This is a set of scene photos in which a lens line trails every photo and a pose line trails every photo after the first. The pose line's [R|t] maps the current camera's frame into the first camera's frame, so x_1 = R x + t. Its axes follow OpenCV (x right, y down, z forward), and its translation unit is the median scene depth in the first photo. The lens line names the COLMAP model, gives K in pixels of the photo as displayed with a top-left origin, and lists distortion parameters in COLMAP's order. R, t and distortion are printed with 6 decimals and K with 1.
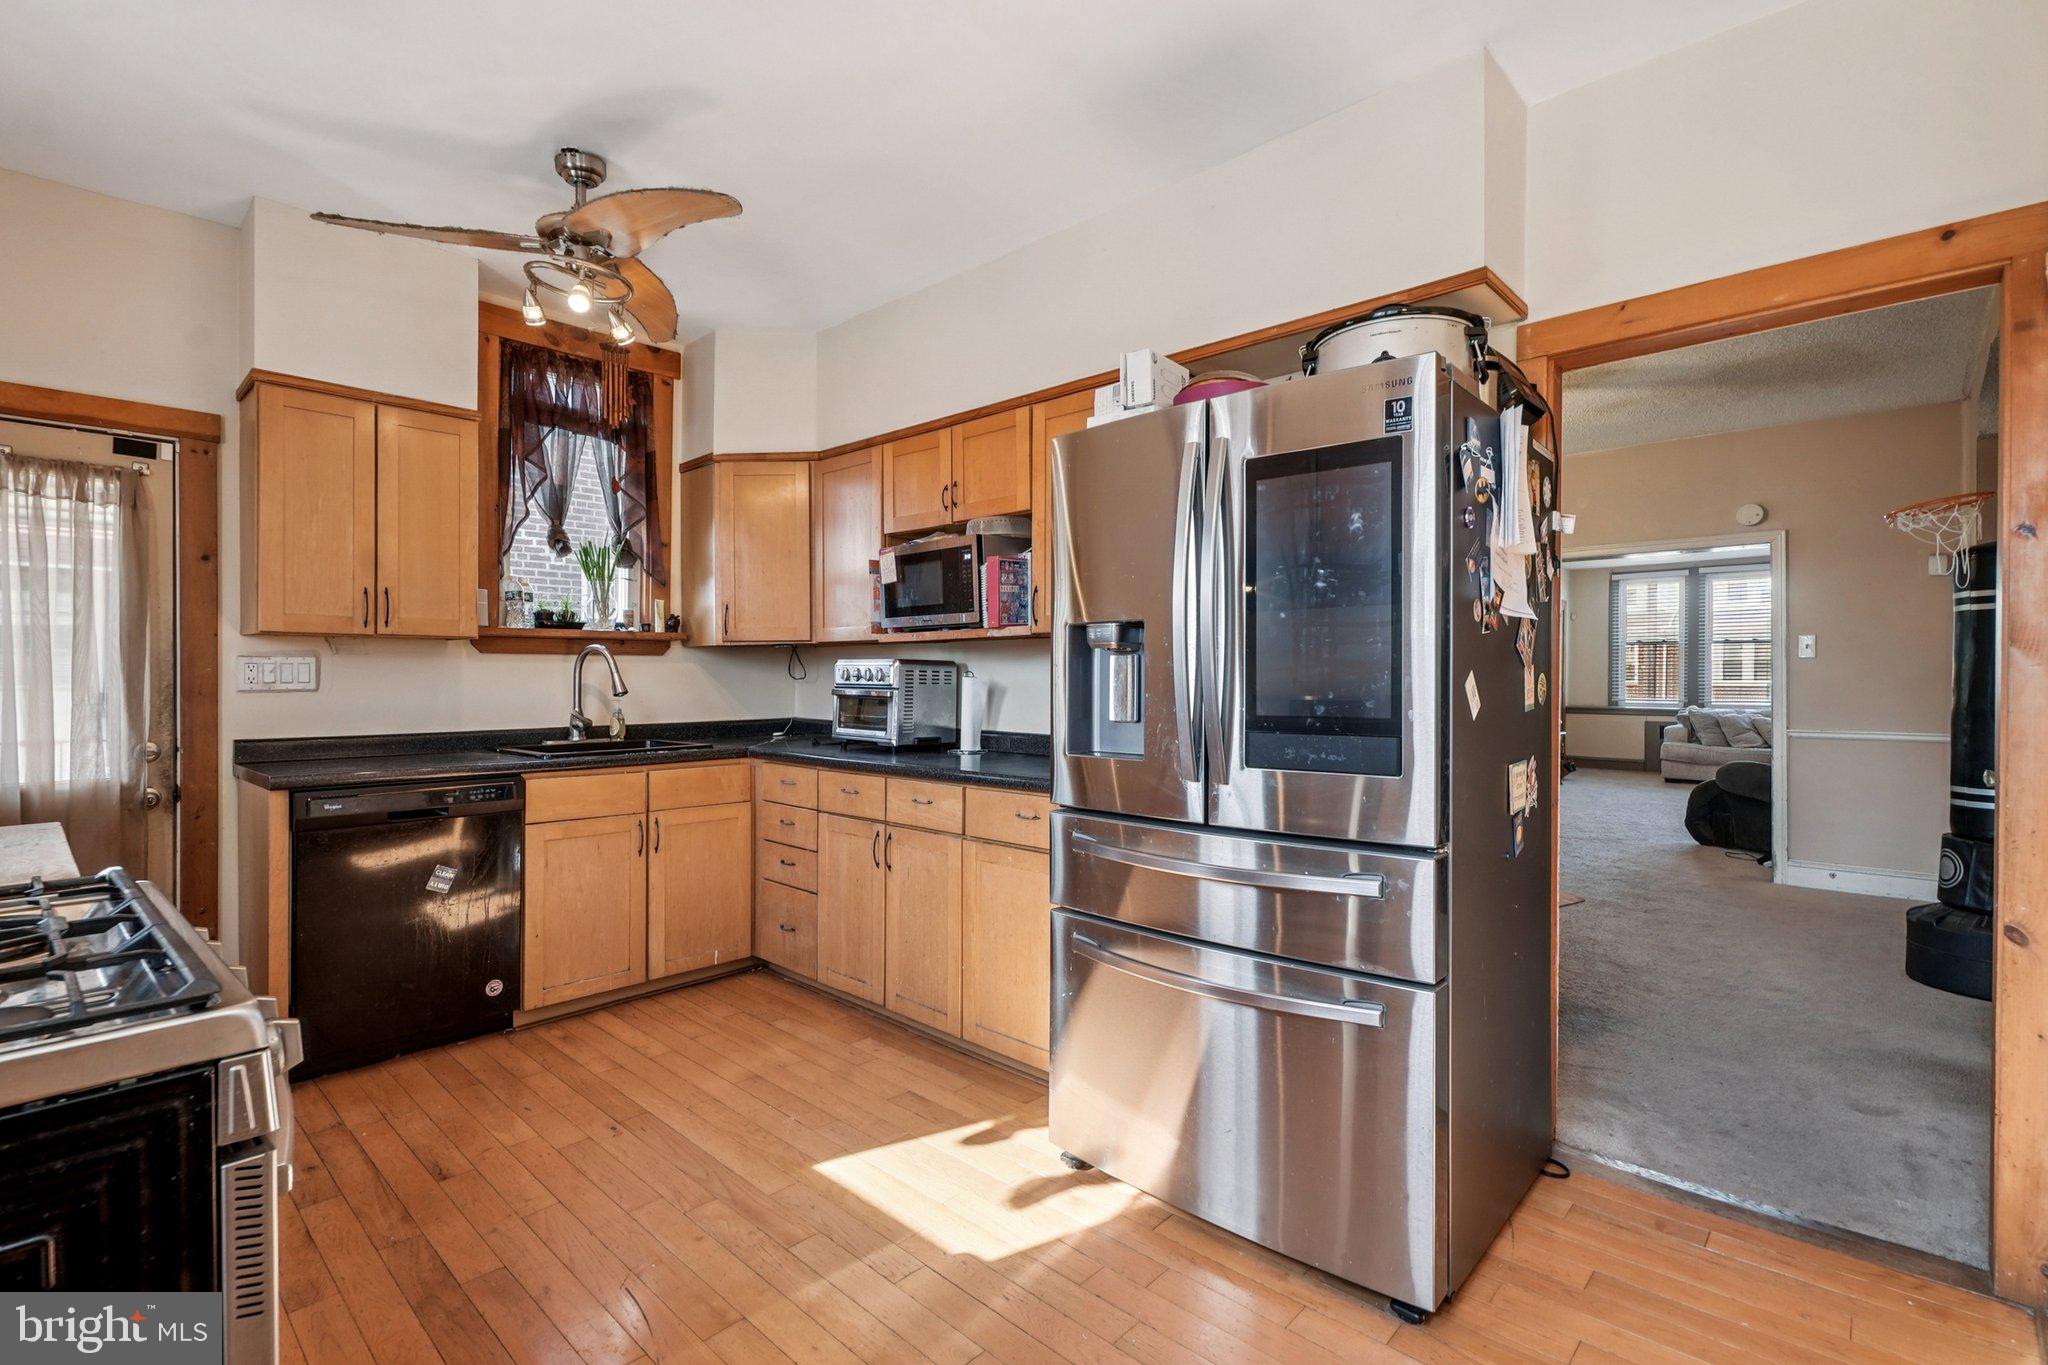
lens RADIAL K [[930.3, 0, 1015.4], [0, 930.3, 683.8], [0, 0, 1]] dist [-0.000073, -0.000222]
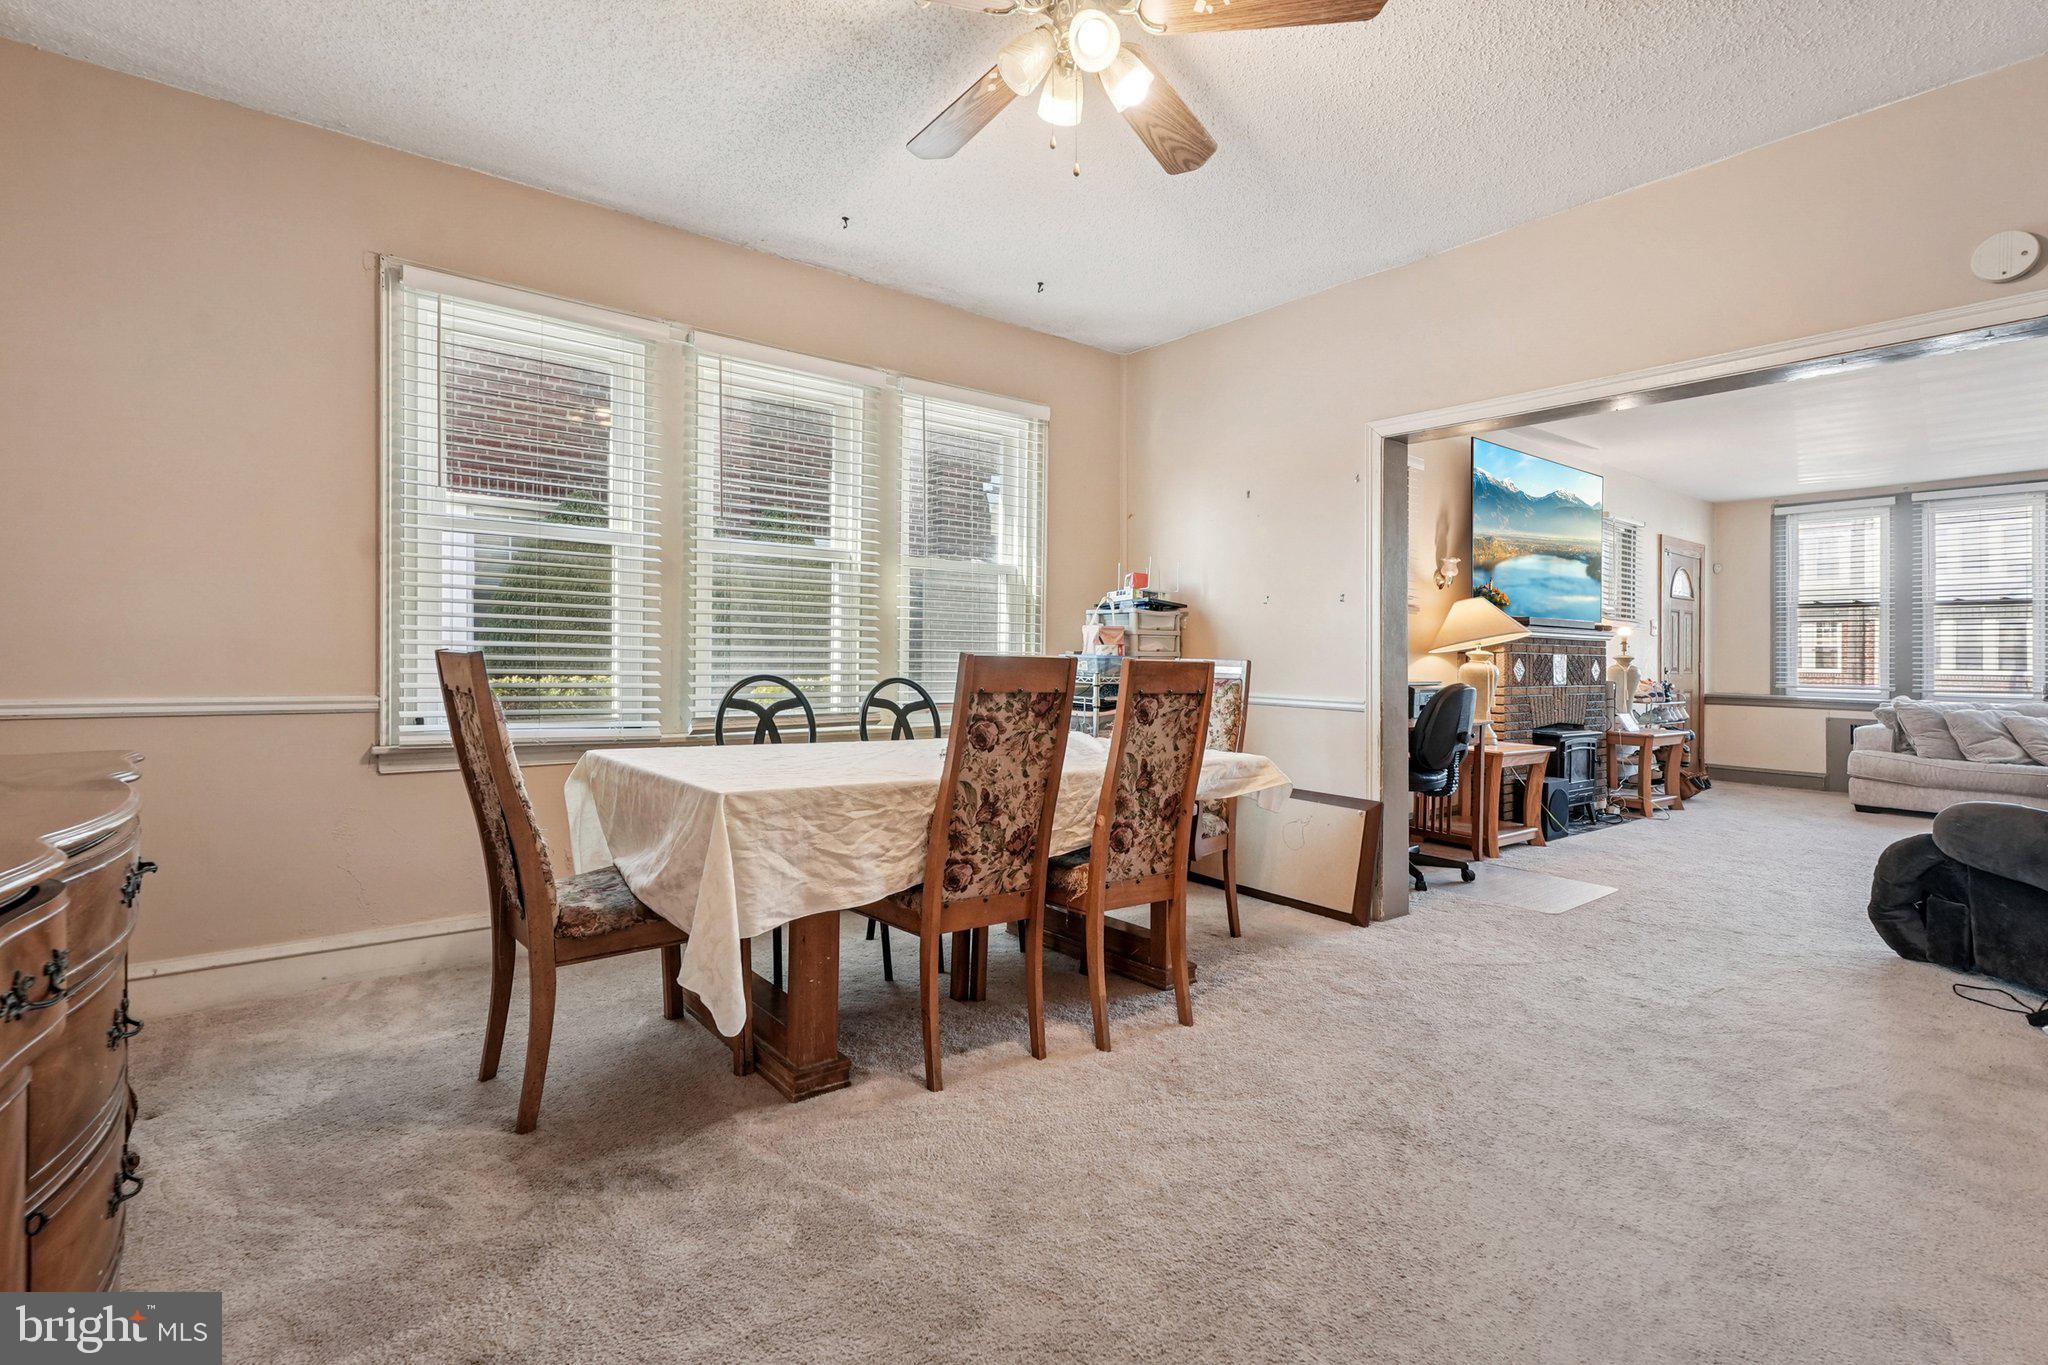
lens RADIAL K [[930.3, 0, 1052.1], [0, 930.3, 638.5], [0, 0, 1]] dist [-0.000073, -0.000222]
pose [[0.992559, 0.015495, -0.120776, 0.197950], [-0.019143, 0.999393, -0.029109, 0.012986], [0.120252, 0.031204, 0.992253, 0.256954]]
